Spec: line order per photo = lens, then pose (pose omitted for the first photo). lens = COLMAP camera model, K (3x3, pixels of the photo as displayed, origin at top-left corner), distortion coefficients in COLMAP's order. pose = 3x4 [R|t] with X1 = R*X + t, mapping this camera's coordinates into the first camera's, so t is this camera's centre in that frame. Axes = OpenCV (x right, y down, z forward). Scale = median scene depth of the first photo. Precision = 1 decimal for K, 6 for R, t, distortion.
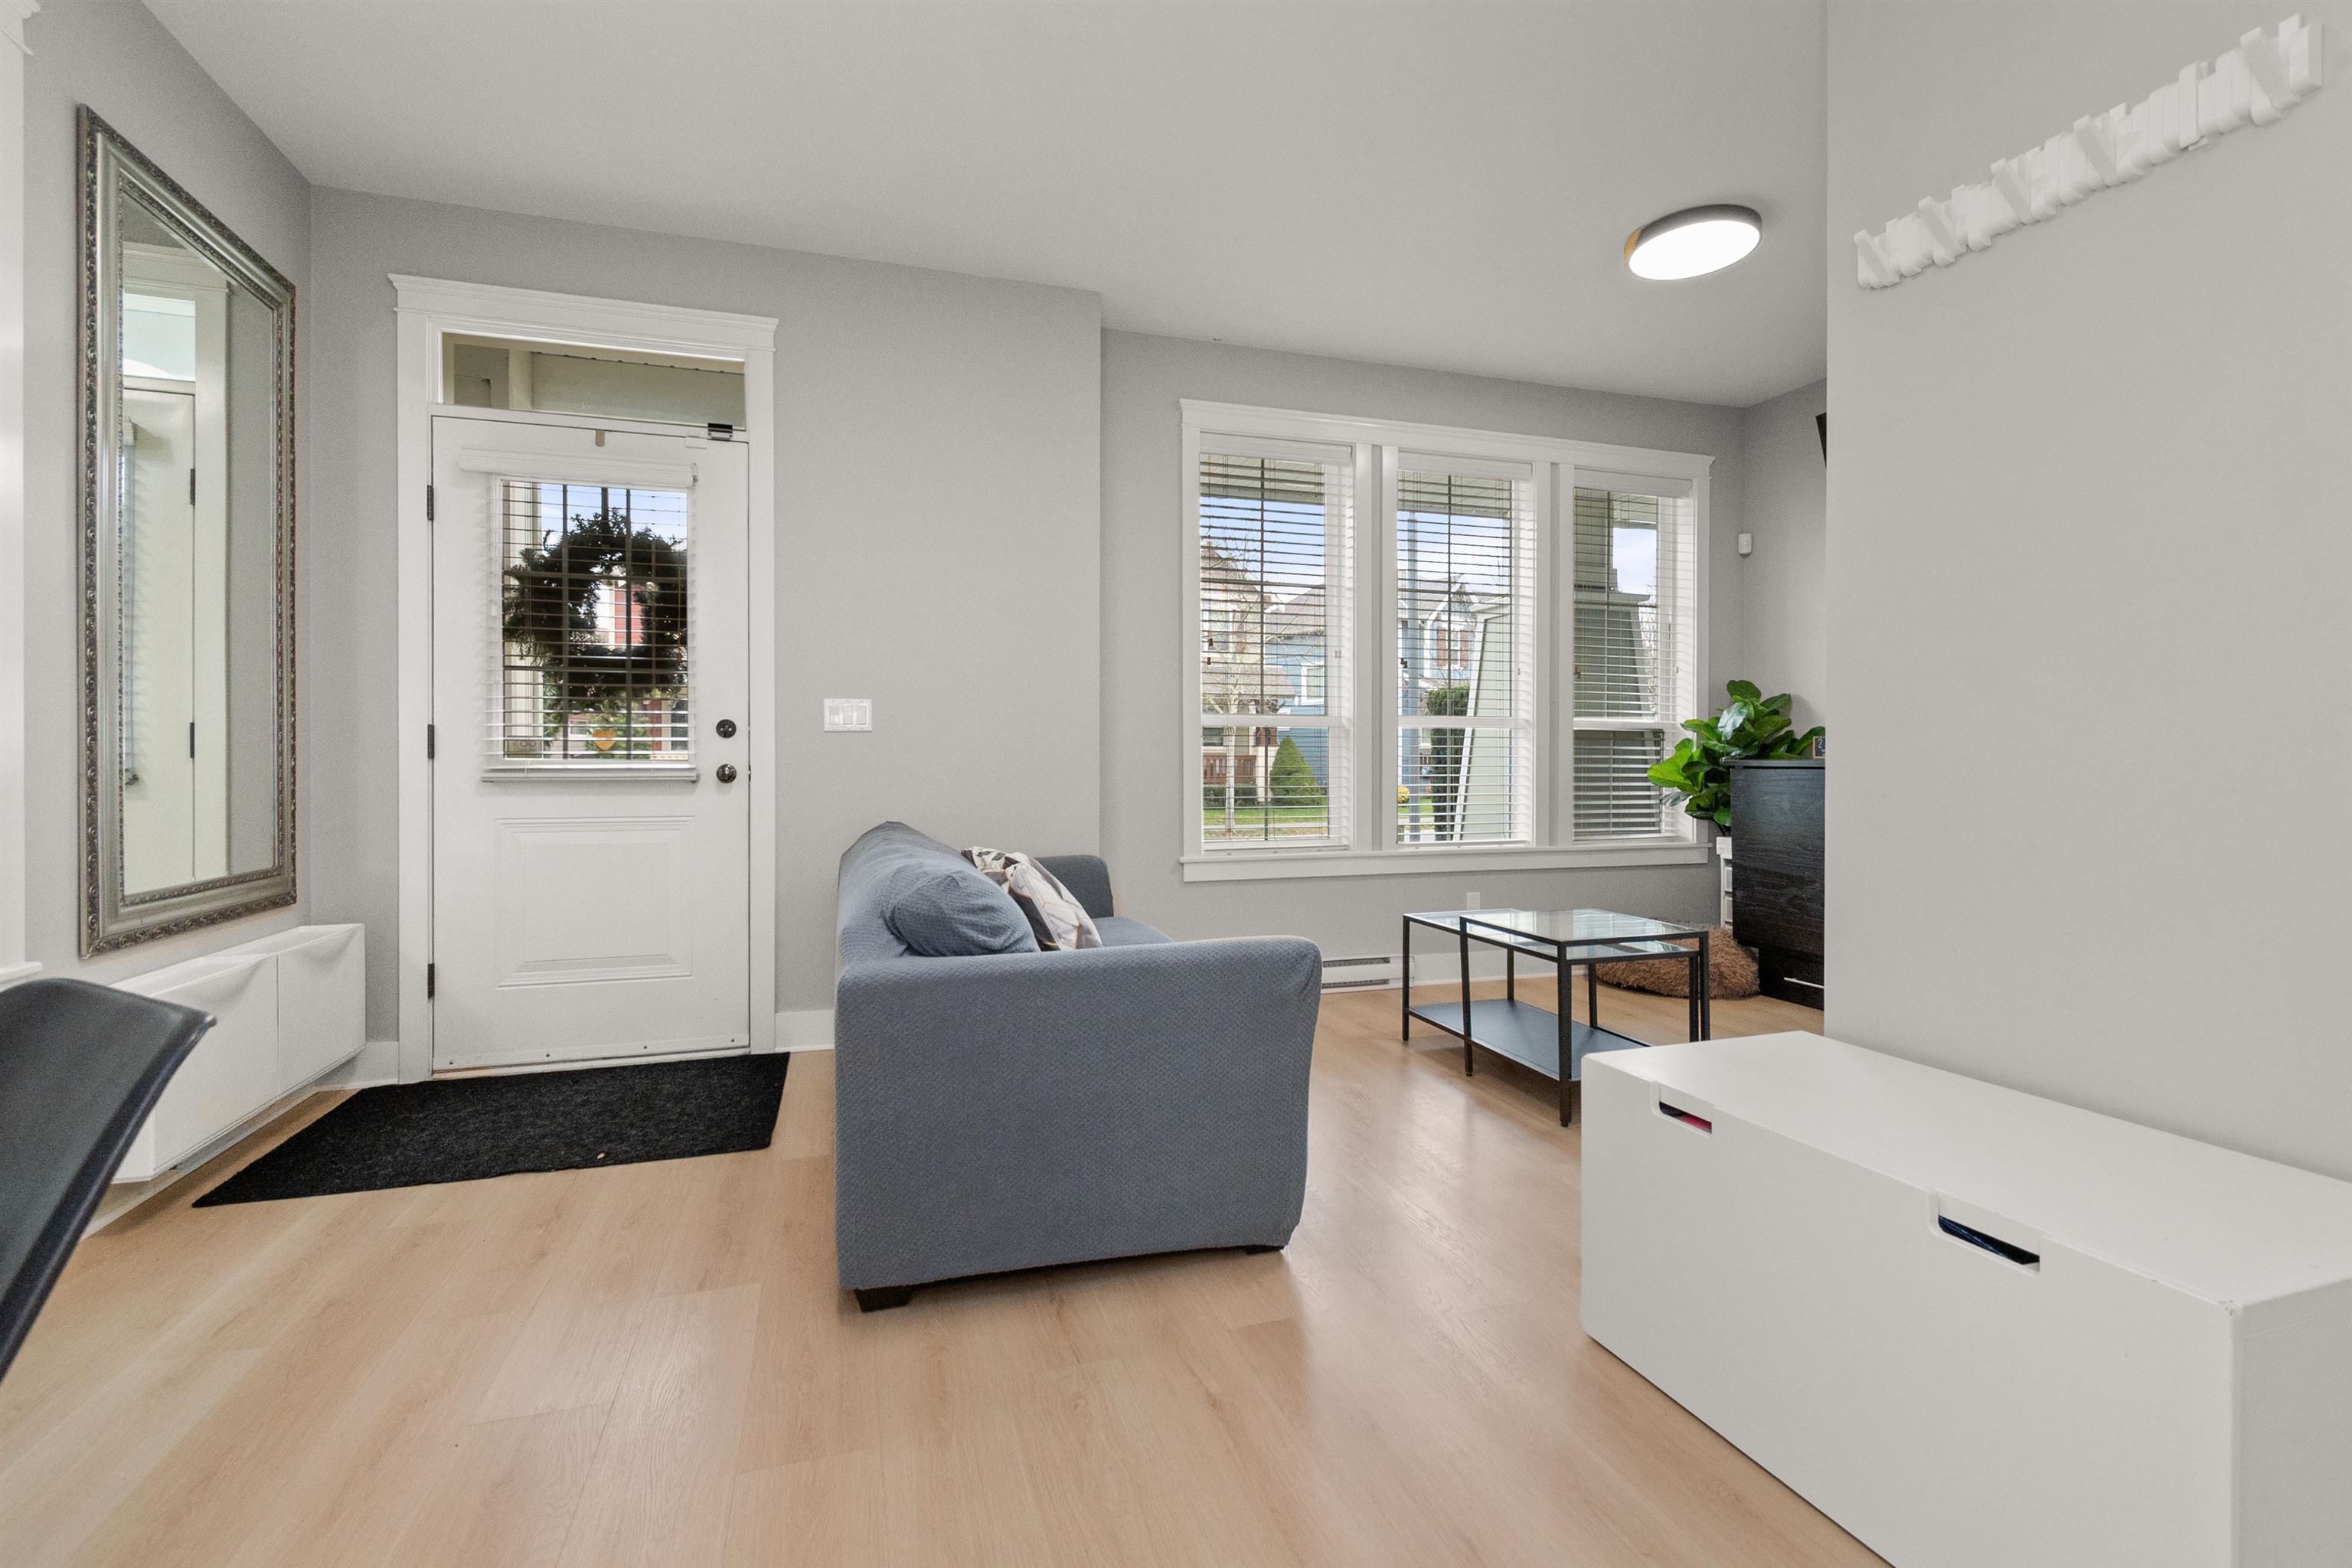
lens RADIAL K [[1053.1, 0, 1178.3], [0, 1053.1, 774.7], [0, 0, 1]] dist [-0.004251, -0.000397]
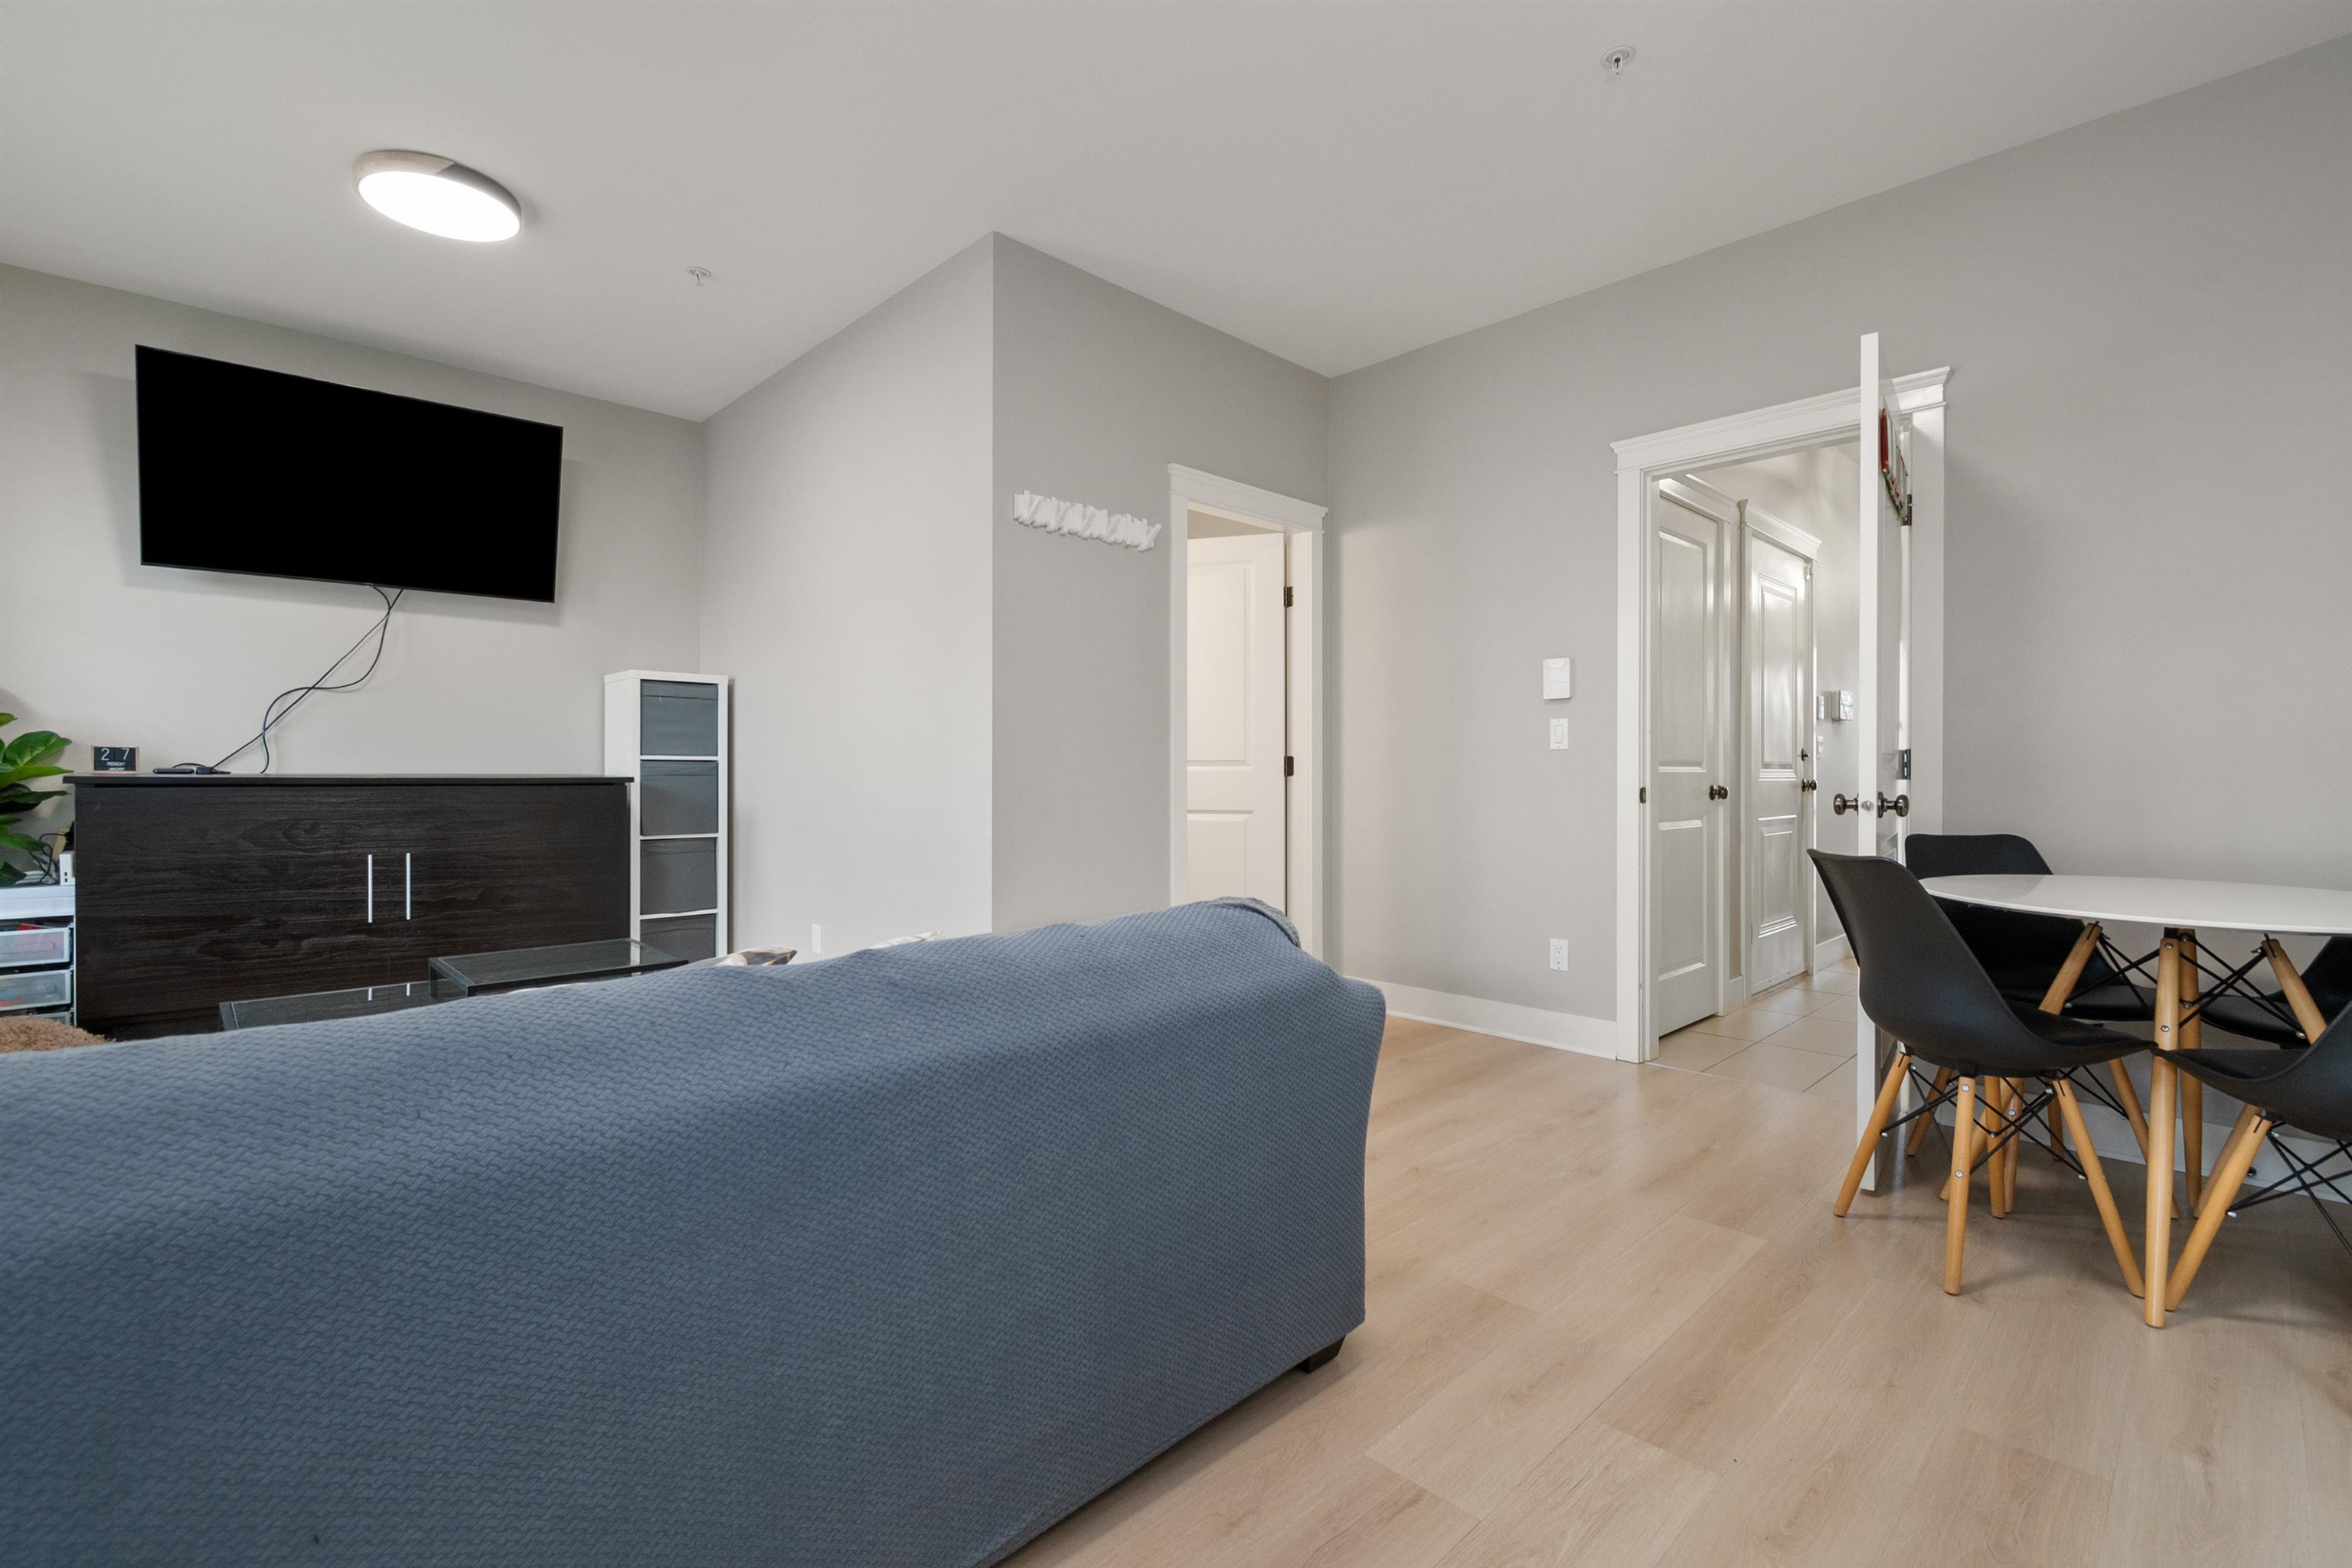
lens RADIAL K [[1053.1, 0, 1178.3], [0, 1053.1, 774.7], [0, 0, 1]] dist [-0.004251, -0.000397]
pose [[-0.458766, 0.002939, 0.888552, -0.431183], [0.012963, 0.999910, 0.003385, -0.006390], [-0.888463, 0.013071, -0.458763, 0.620768]]
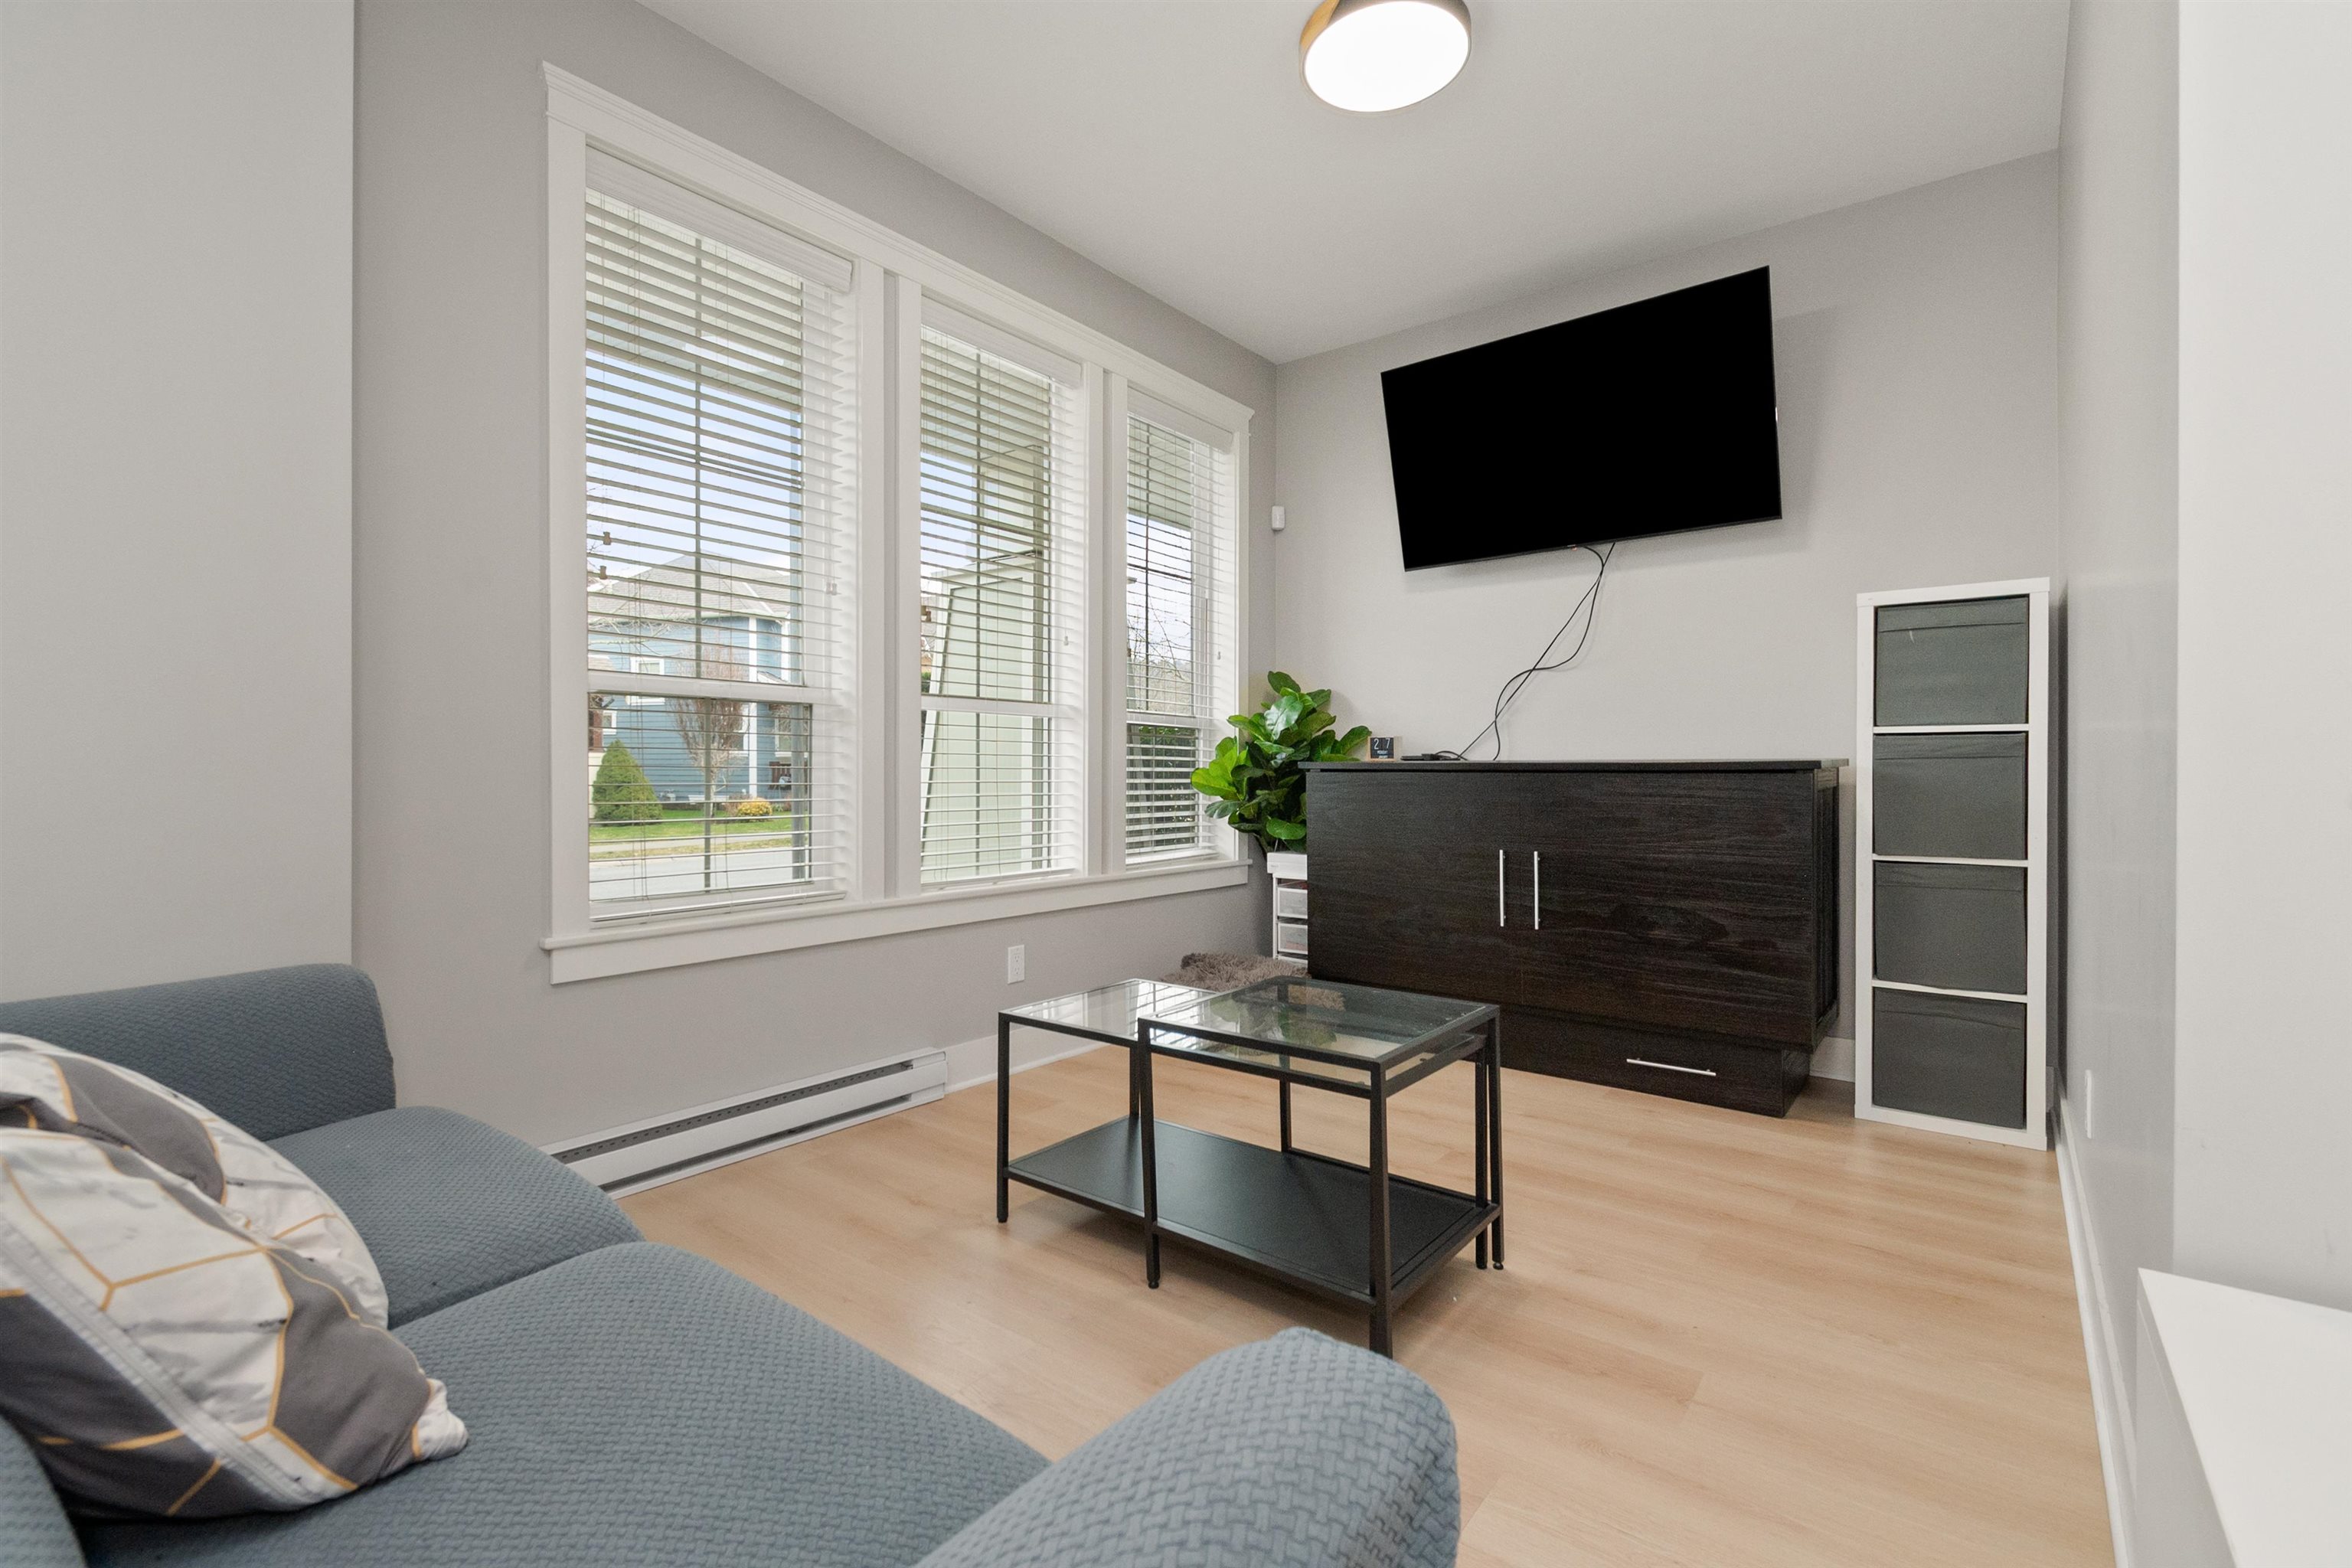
lens RADIAL K [[1053.1, 0, 1178.3], [0, 1053.1, 774.7], [0, 0, 1]] dist [-0.004251, -0.000397]
pose [[0.821649, 0.000735, 0.569993, -0.032876], [0.006050, 0.999932, -0.010010, 0.004042], [-0.569961, 0.011673, 0.821588, 0.349049]]
